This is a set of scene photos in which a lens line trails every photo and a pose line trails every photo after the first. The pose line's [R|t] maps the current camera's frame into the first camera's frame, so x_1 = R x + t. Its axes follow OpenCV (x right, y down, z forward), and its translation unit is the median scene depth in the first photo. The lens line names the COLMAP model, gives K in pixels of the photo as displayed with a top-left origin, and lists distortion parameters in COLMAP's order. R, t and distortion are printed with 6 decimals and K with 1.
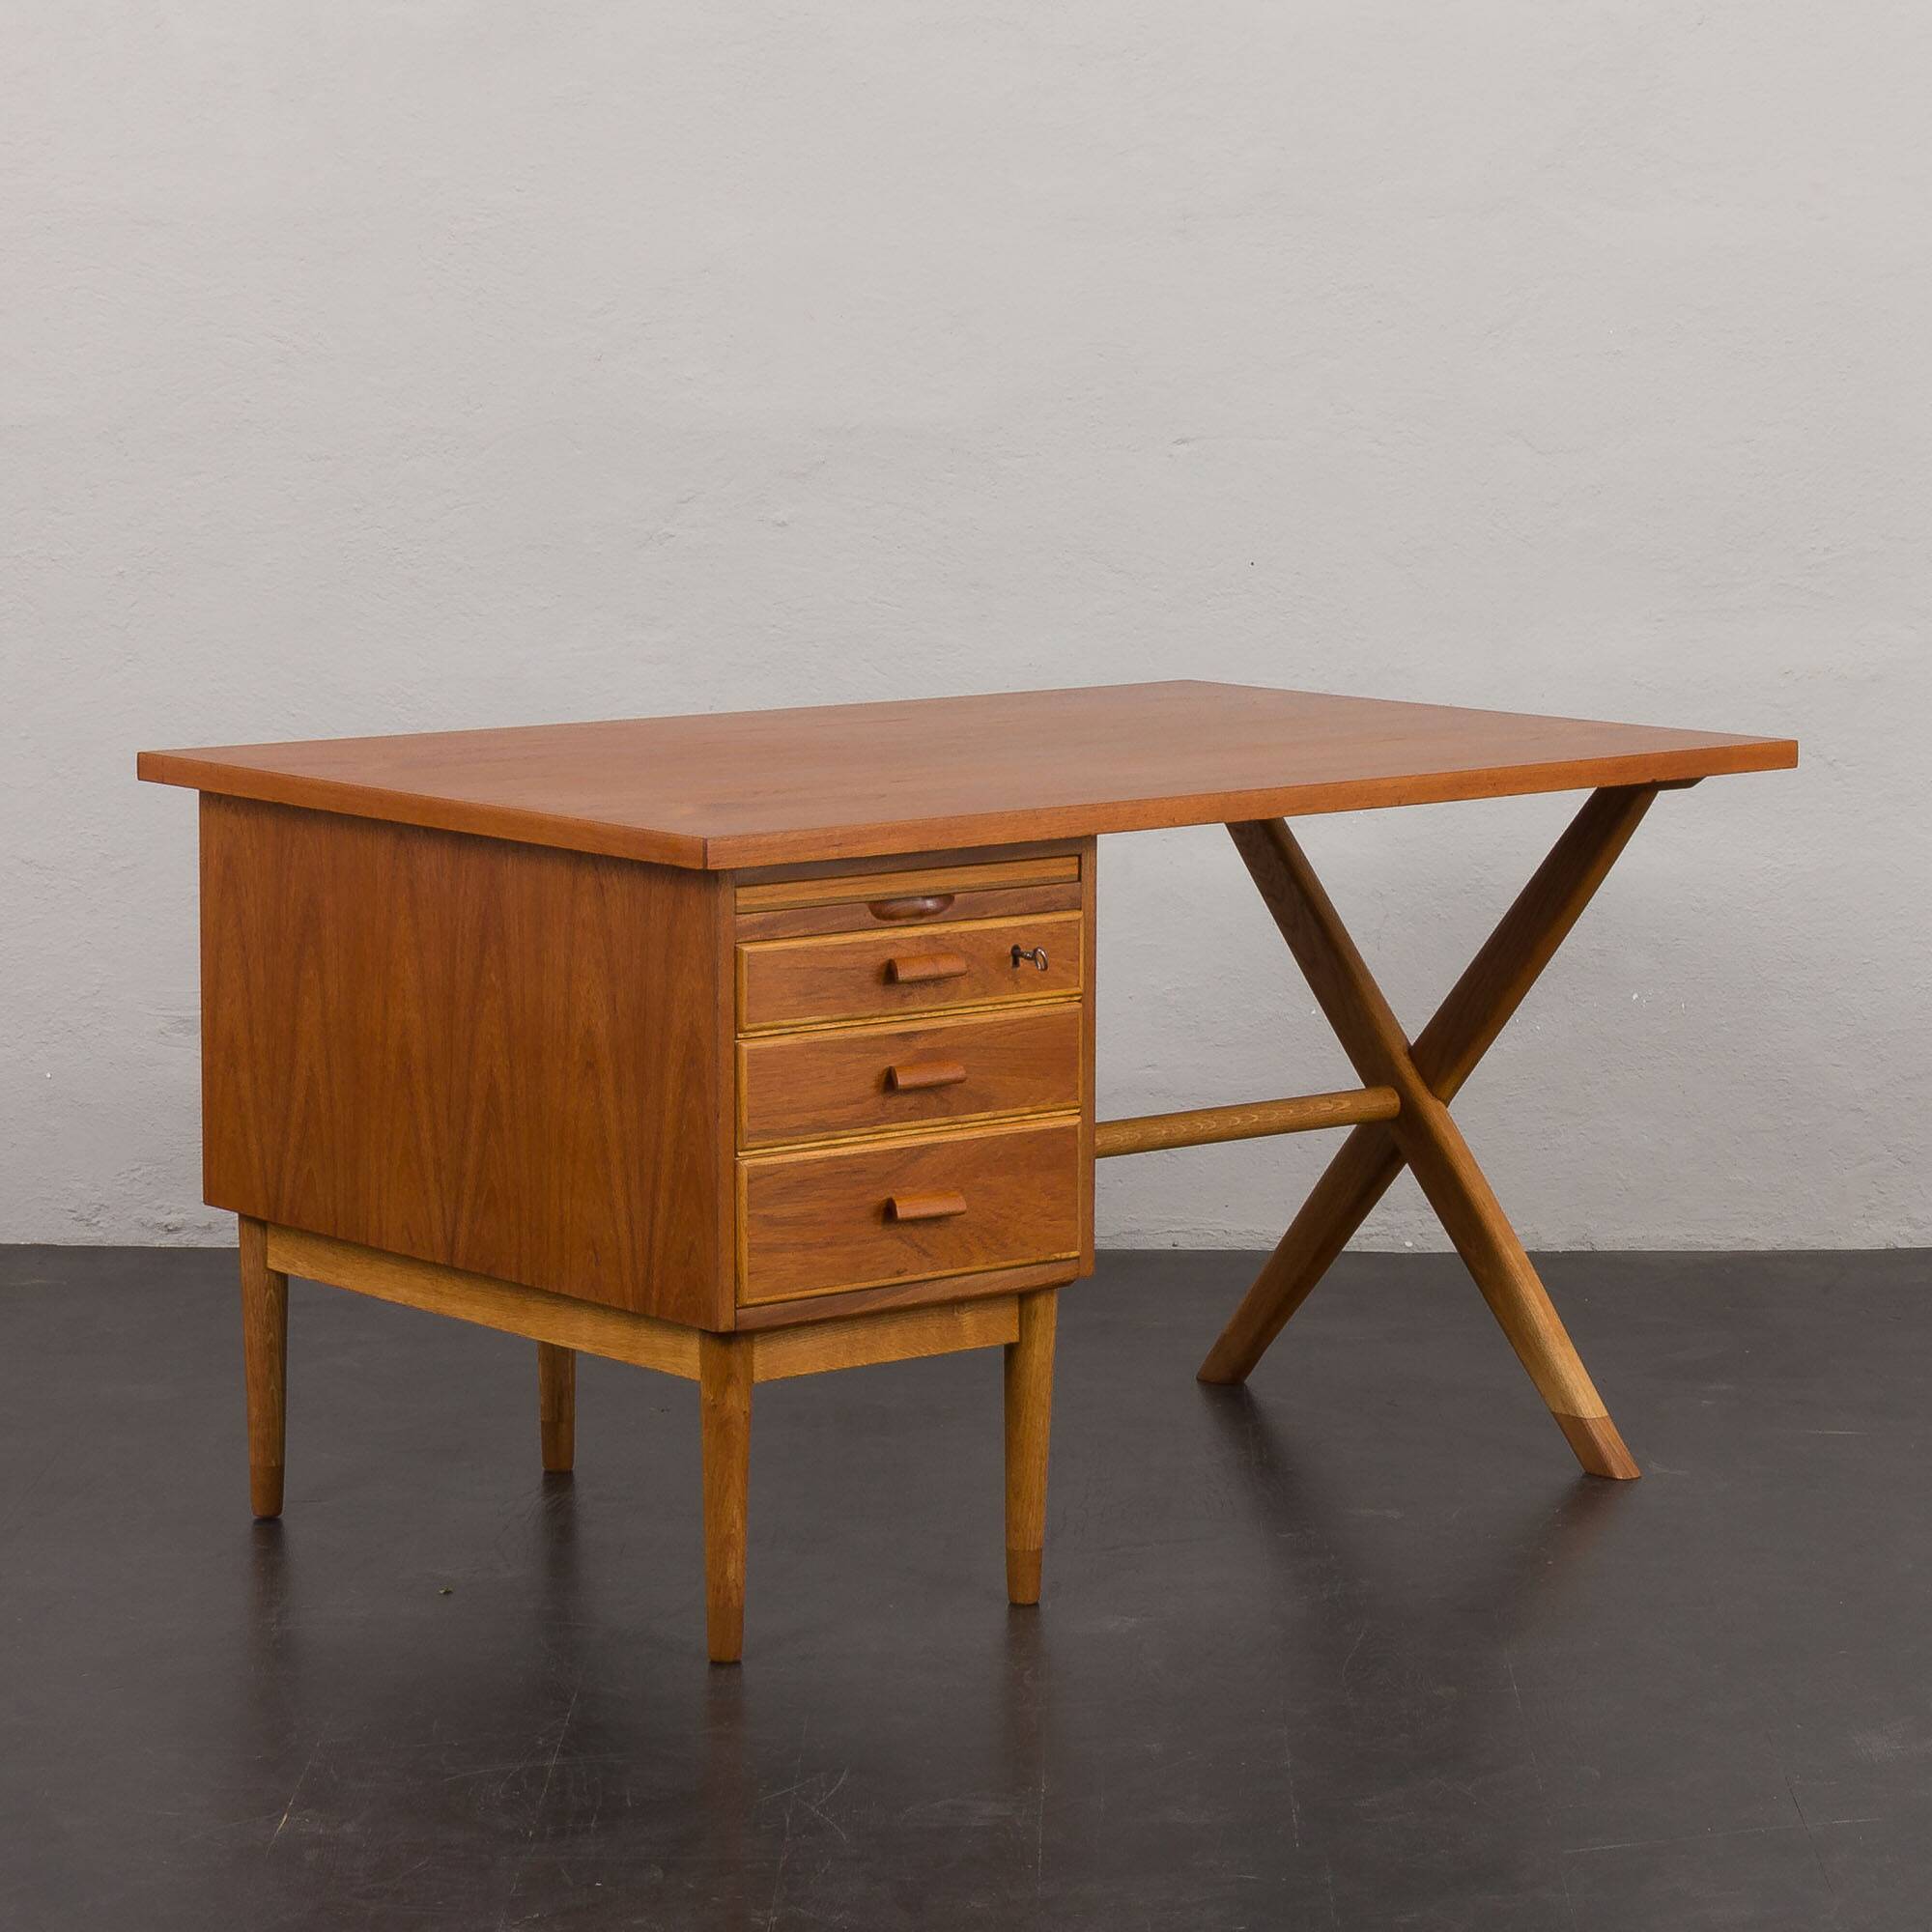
lens RADIAL K [[5875.7, 0, 1048.2], [0, 5875.7, 793.5], [0, 0, 1]] dist [-0.006155, -0.316384]
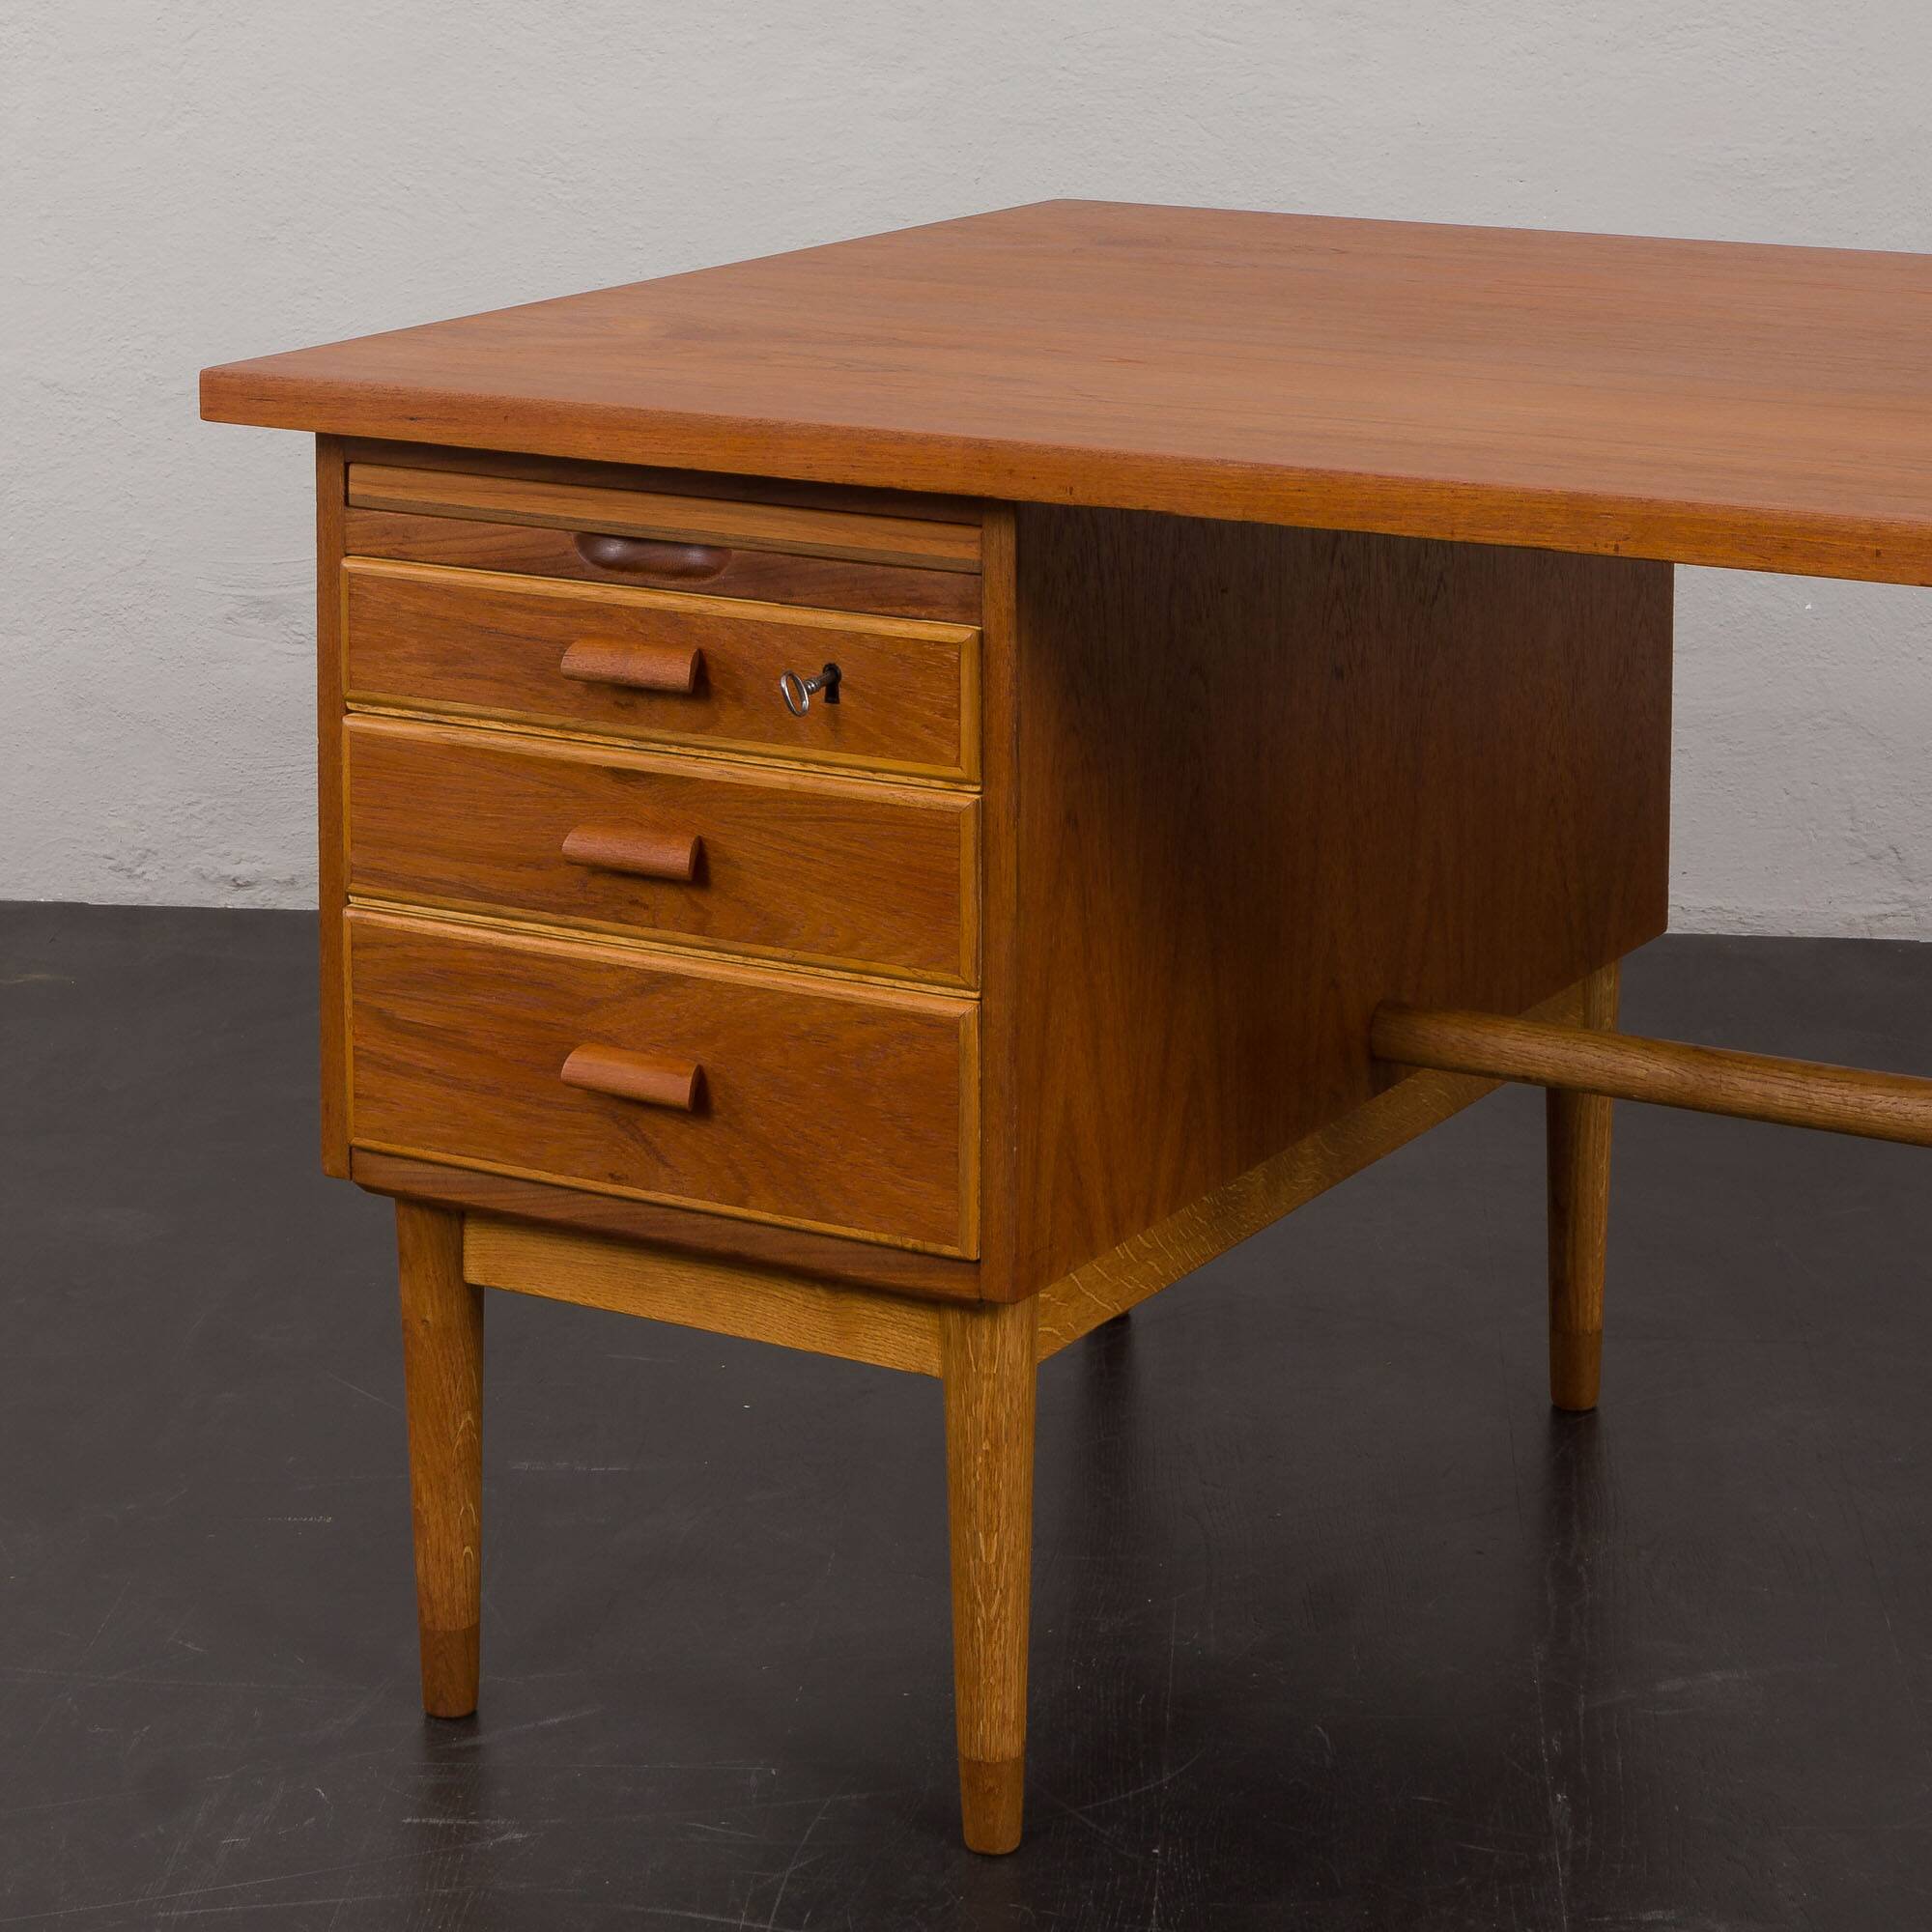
lens RADIAL K [[5875.7, 0, 1048.2], [0, 5875.7, 793.5], [0, 0, 1]] dist [-0.006155, -0.316384]
pose [[0.328252, 0.176190, -0.928013, 0.671830], [-0.118997, 0.982336, 0.144413, -0.057969], [0.937065, 0.063027, 0.343419, 1.074866]]
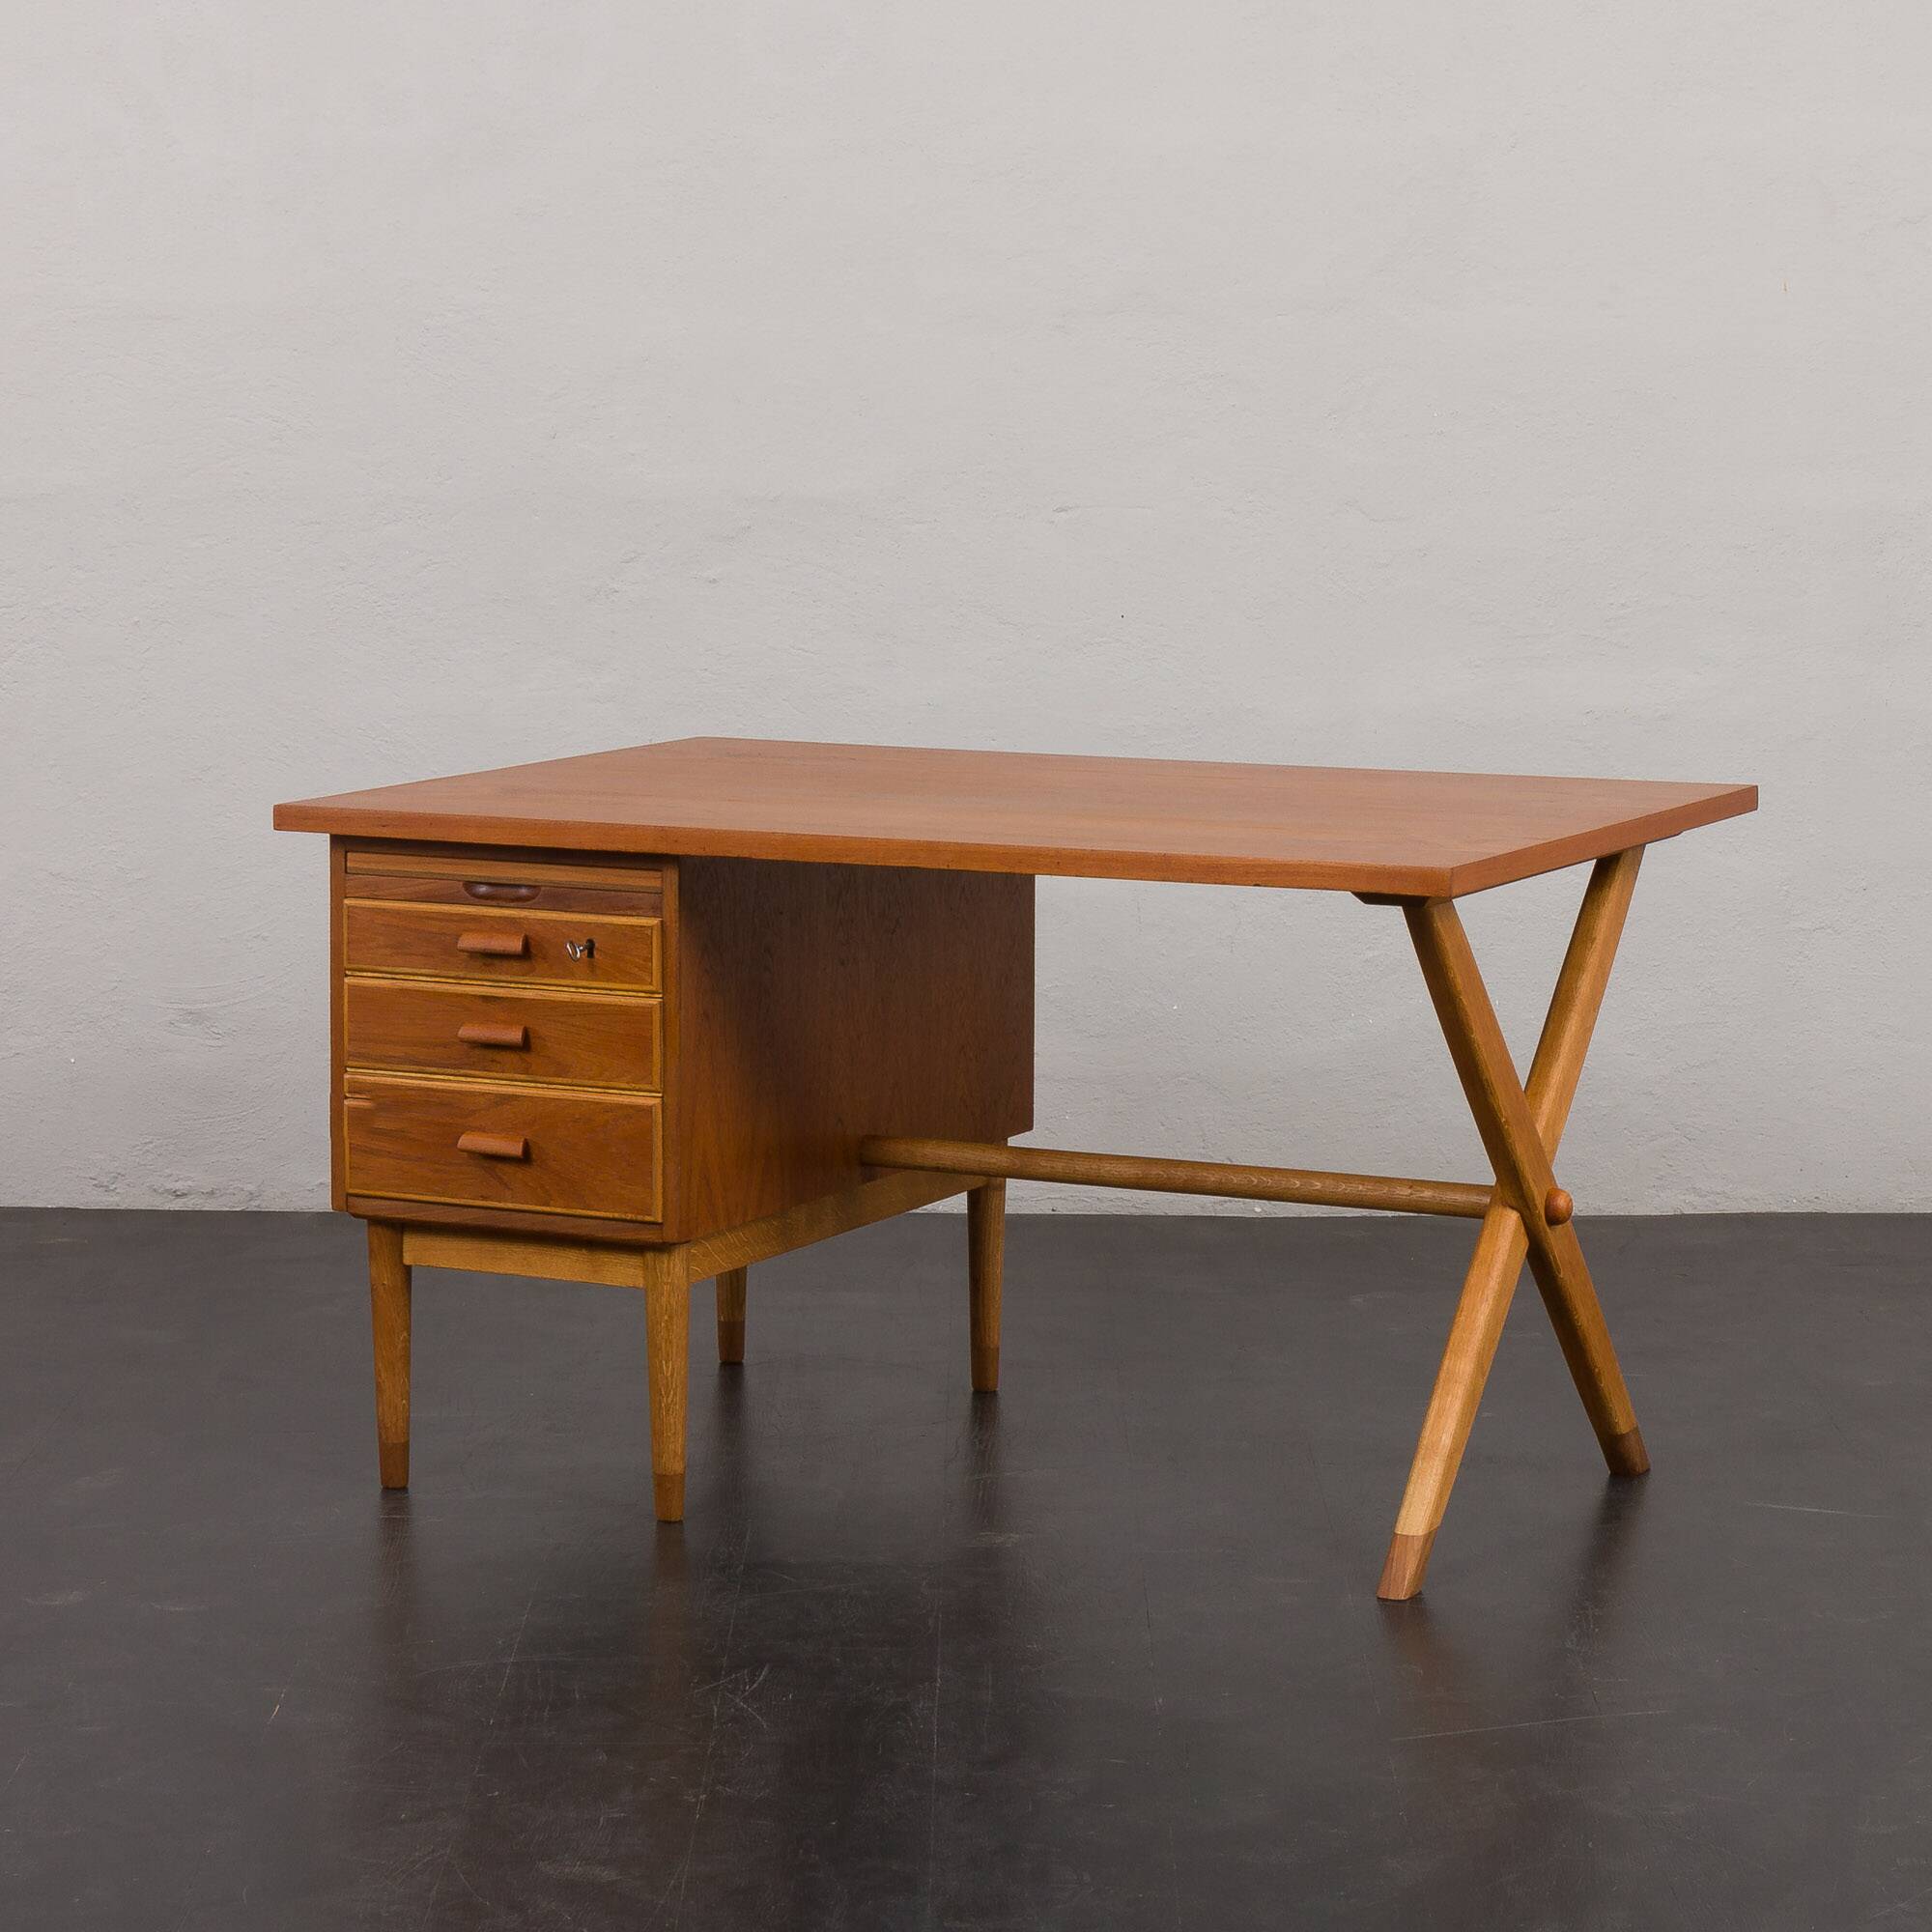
lens RADIAL K [[6169.0, 0, 1273.0], [0, 6169.0, 906.8], [0, 0, 1]] dist [0.024723, -0.458477]
pose [[0.417182, 0.085723, -0.904771, 1.501966], [-0.113908, 0.992623, 0.041525, -0.060695], [0.901656, 0.085737, 0.423869, 0.780745]]
